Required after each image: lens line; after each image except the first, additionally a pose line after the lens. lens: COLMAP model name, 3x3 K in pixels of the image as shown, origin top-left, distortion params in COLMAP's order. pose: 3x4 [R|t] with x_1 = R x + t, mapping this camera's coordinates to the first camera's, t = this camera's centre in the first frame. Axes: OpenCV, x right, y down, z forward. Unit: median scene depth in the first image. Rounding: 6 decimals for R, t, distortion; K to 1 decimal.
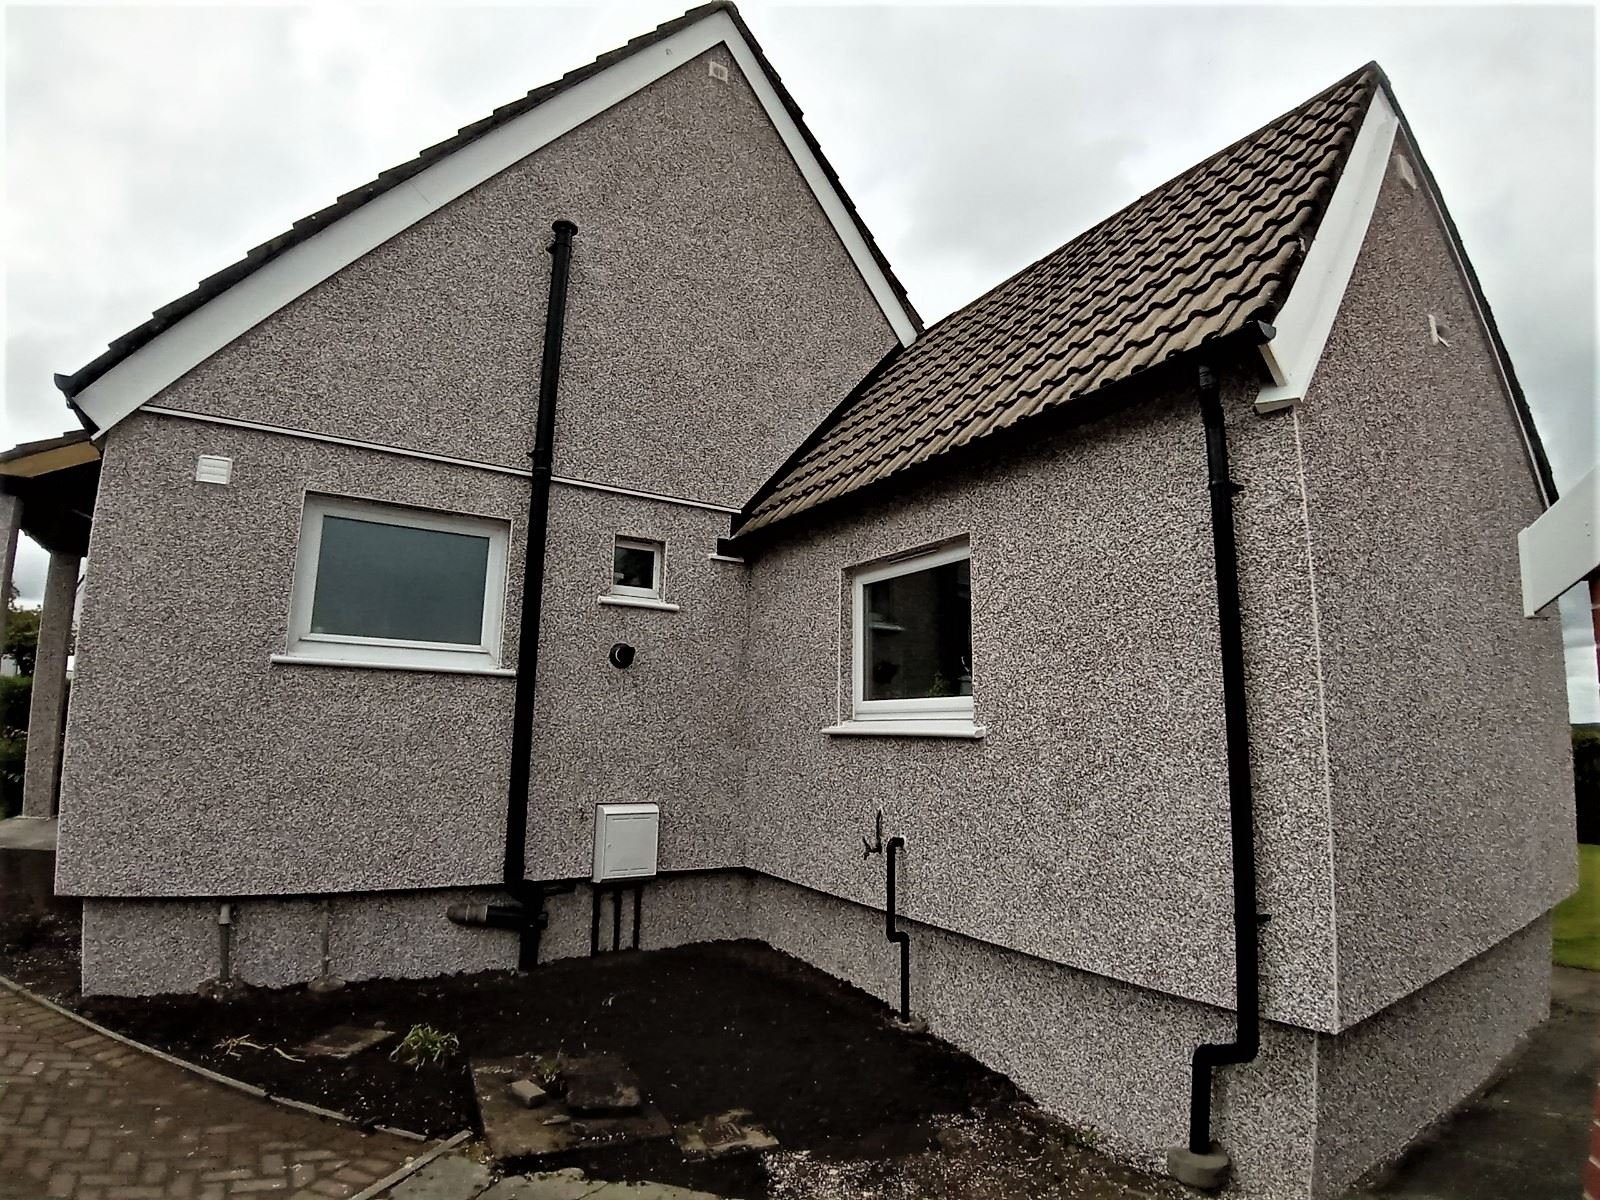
lens RADIAL K [[810.0, 0, 815.7], [0, 810.0, 602.9], [0, 0, 1]] dist [-0.040580, -0.043463]
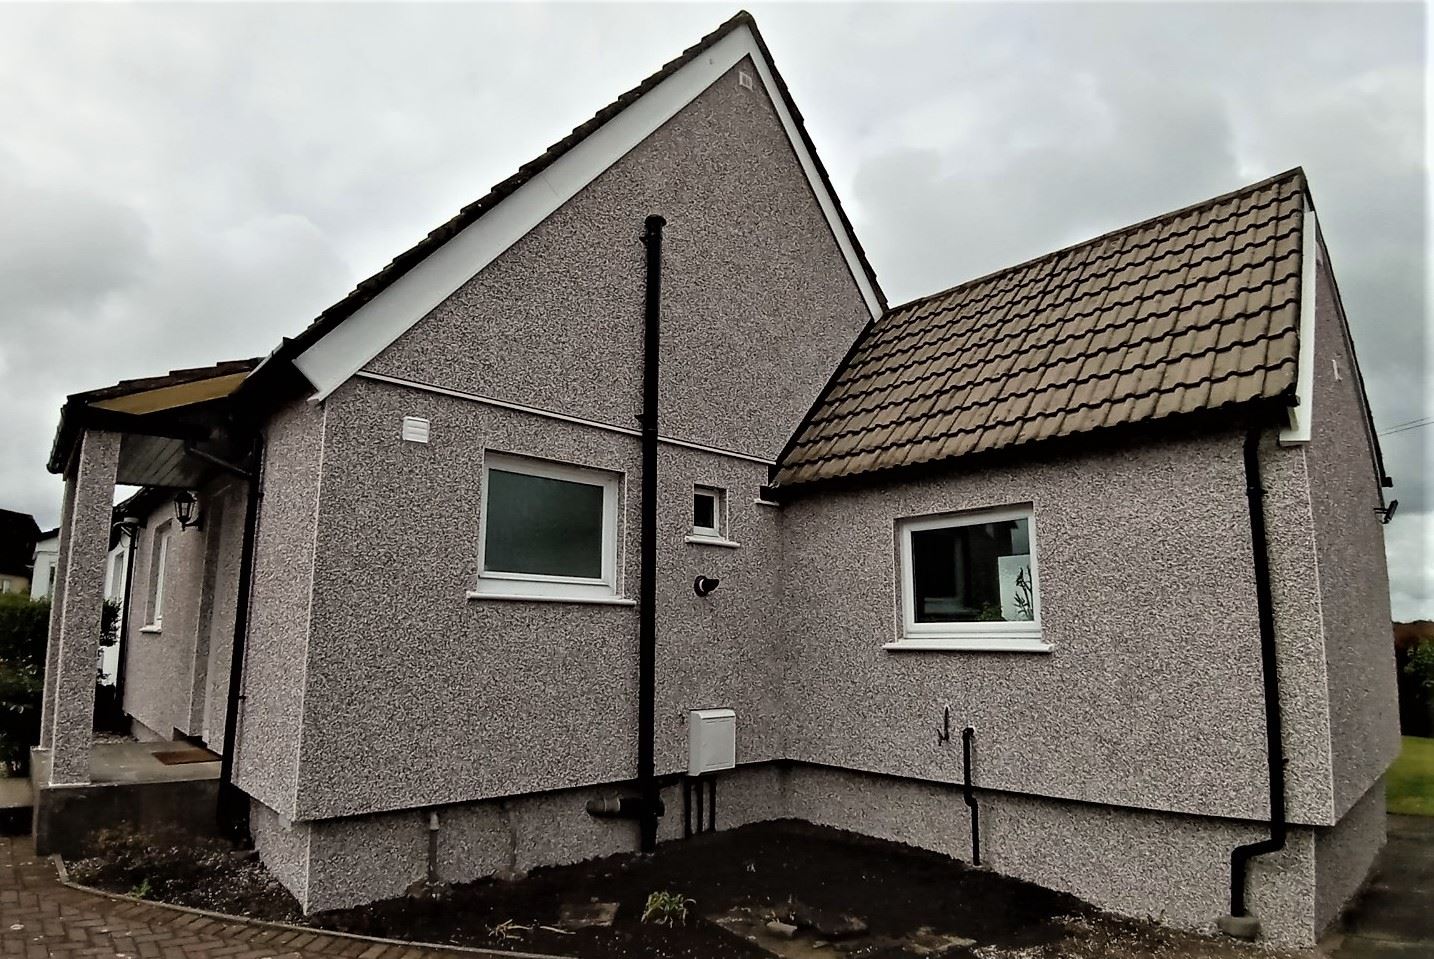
lens RADIAL K [[810.1, 0, 709.4], [0, 810.1, 503.0], [0, 0, 1]] dist [-0.042472, -0.044024]
pose [[0.986061, 0.016506, 0.165565, -0.528396], [-0.015961, 0.999862, -0.004619, -0.064014], [-0.165619, 0.001912, 0.986188, -0.226898]]
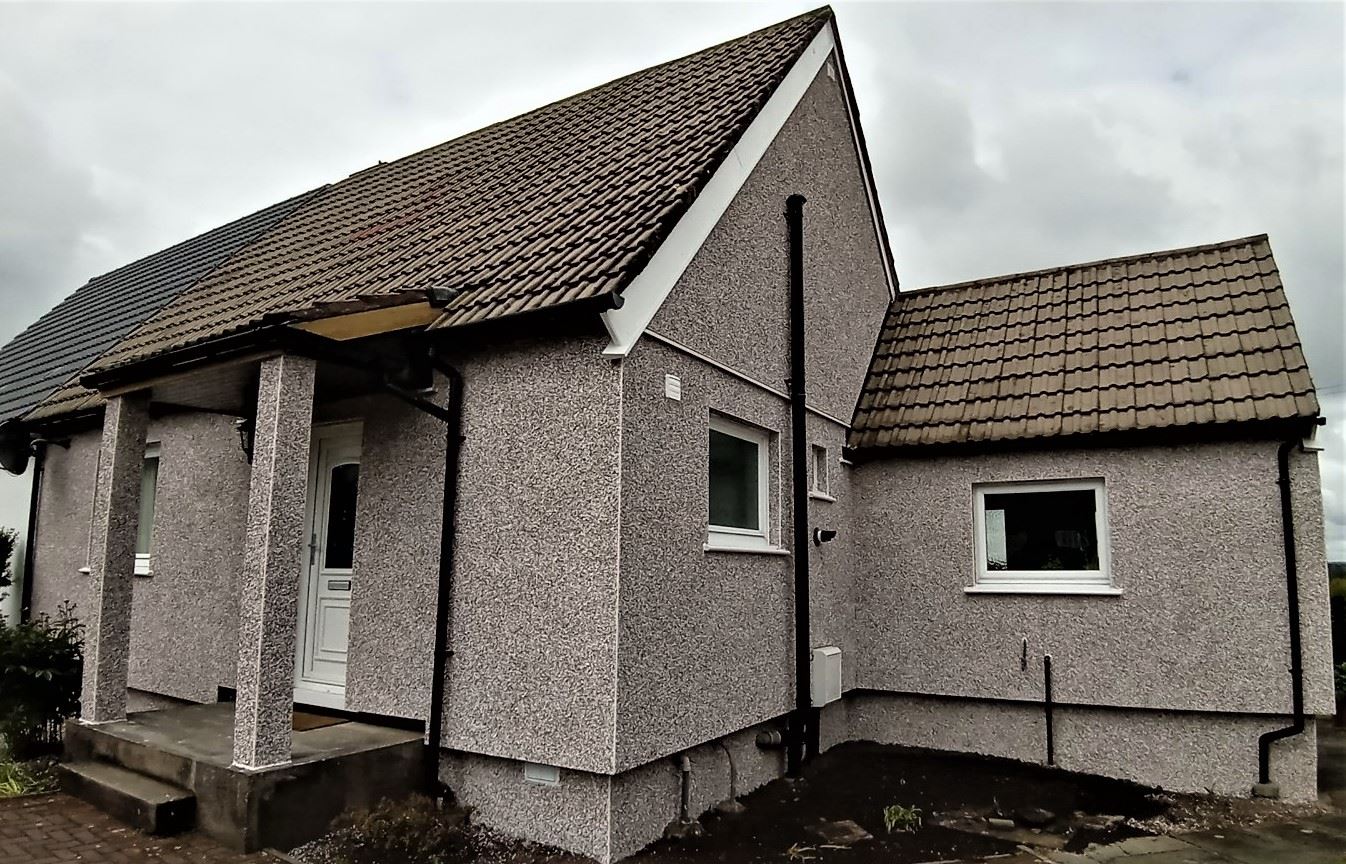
lens RADIAL K [[810.6, 0, 723.4], [0, 810.6, 452.8], [0, 0, 1]] dist [-0.045947, -0.042526]
pose [[0.879107, 0.059983, 0.472834, -1.243387], [-0.069766, 0.997558, 0.003162, -0.080208], [-0.471490, -0.035768, 0.881146, -0.114591]]
